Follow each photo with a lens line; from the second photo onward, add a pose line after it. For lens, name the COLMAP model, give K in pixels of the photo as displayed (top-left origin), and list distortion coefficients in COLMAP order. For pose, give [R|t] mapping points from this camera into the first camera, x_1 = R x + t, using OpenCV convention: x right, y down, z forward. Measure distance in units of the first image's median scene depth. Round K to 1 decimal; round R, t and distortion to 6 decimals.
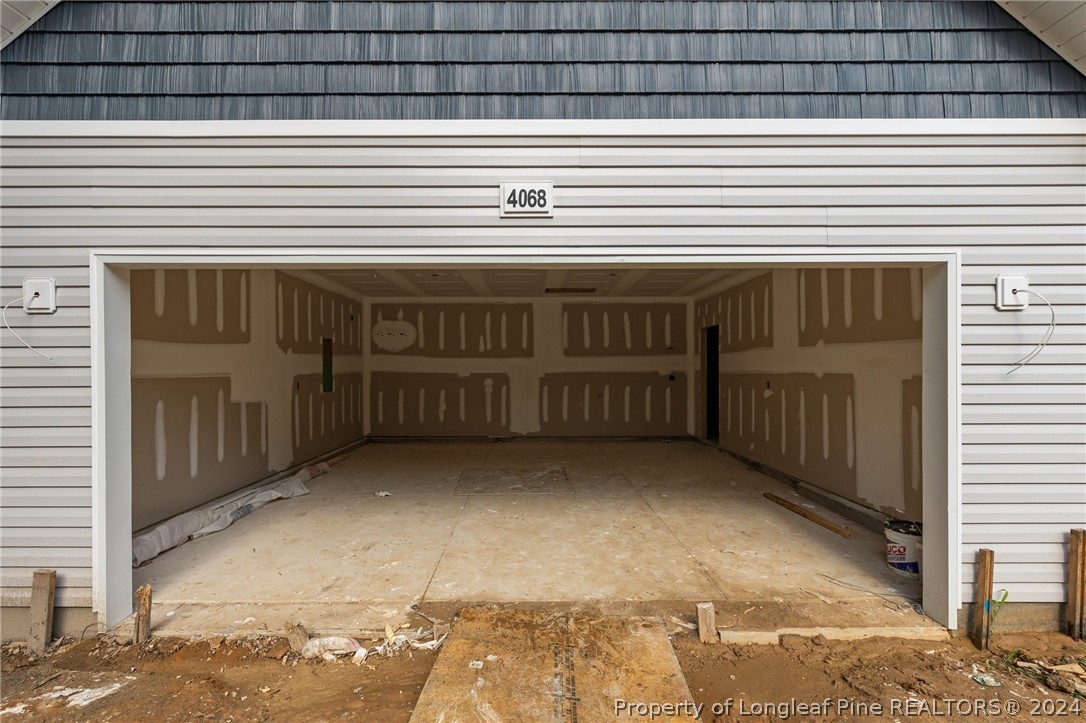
lens RADIAL K [[468.6, 0, 539.6], [0, 468.6, 375.8], [0, 0, 1]] dist [0.001256, -0.000079]
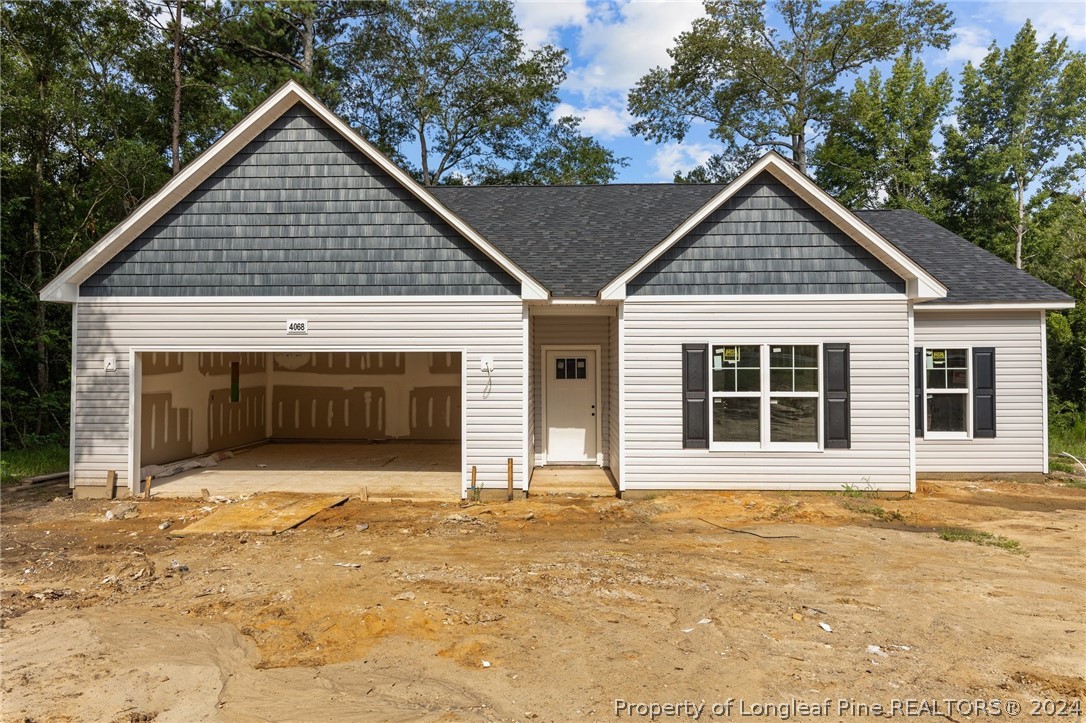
lens RADIAL K [[683.1, 0, 543.0], [0, 683.1, 361.5], [0, 0, 1]] dist [0.000957, -0.000163]
pose [[0.999199, 0.002576, -0.039937, 0.689661], [-0.003589, 0.999673, -0.025310, -0.047213], [0.039858, 0.025433, 0.998882, -1.254539]]
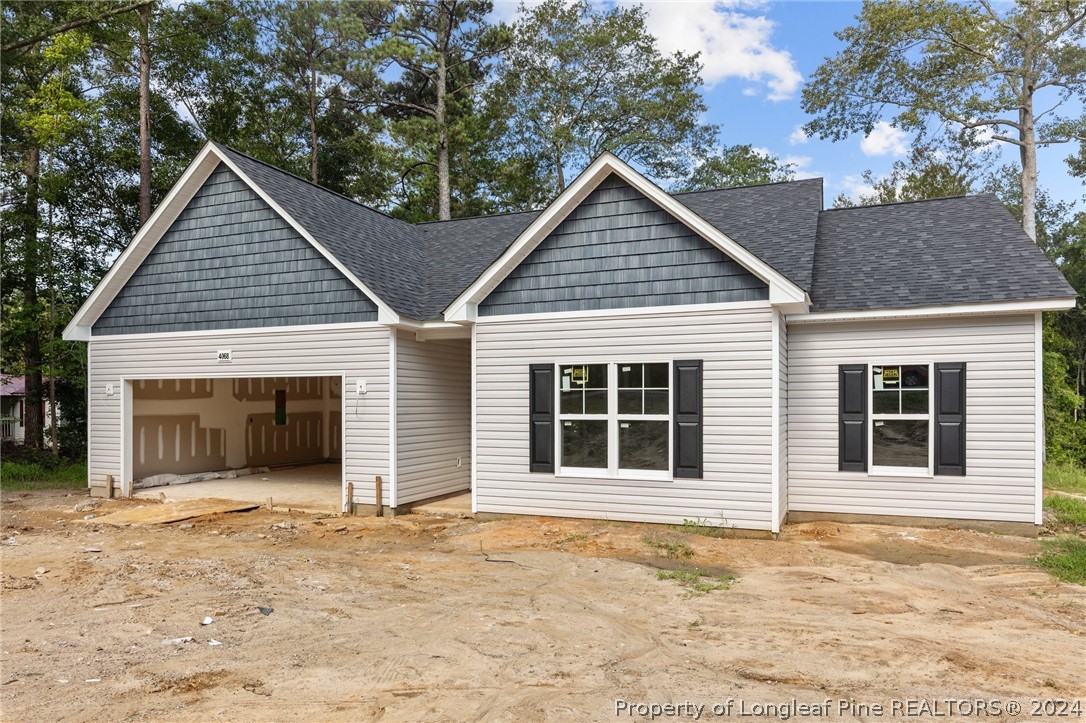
lens RADIAL K [[704.0, 0, 541.8], [0, 704.0, 412.5], [0, 0, 1]] dist [-0.000616, 0.001303]
pose [[0.923540, 0.007944, -0.383419, 1.653065], [-0.007841, 0.999968, 0.001833, -0.022643], [0.383421, 0.001313, 0.923573, -1.089613]]
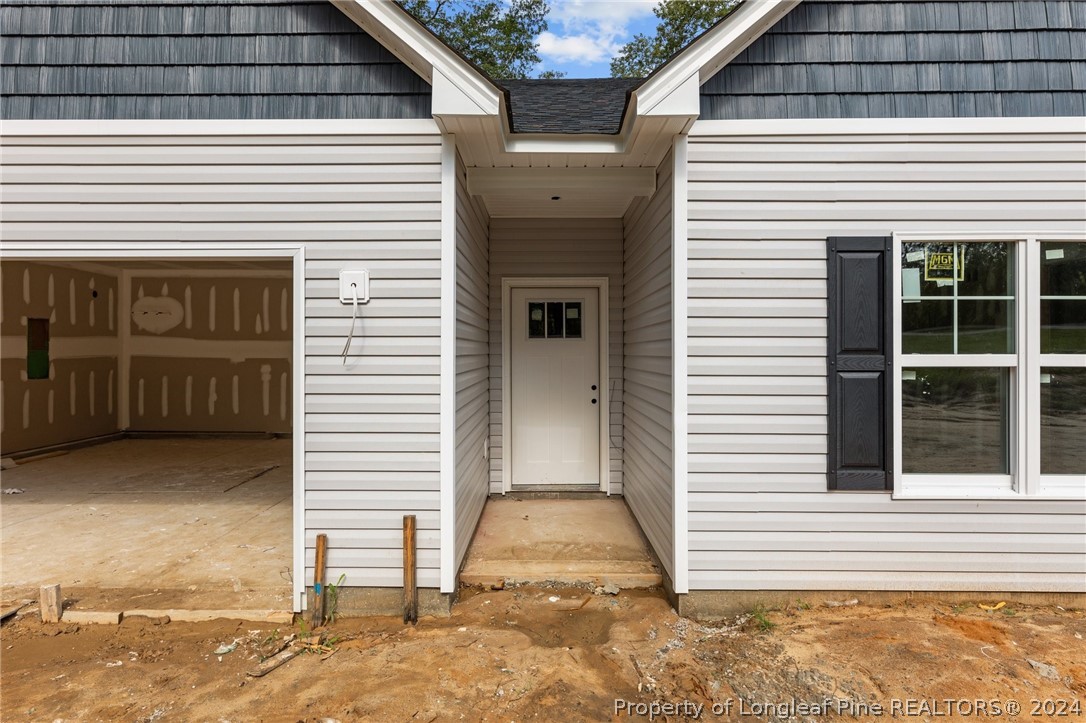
lens RADIAL K [[598.0, 0, 539.6], [0, 598.0, 356.2], [0, 0, 1]] dist [0.006423, -0.000526]
pose [[0.999836, 0.004790, -0.017450, 0.683622], [-0.004902, 0.999968, -0.006369, -0.008177], [0.017419, 0.006453, 0.999827, -0.149422]]
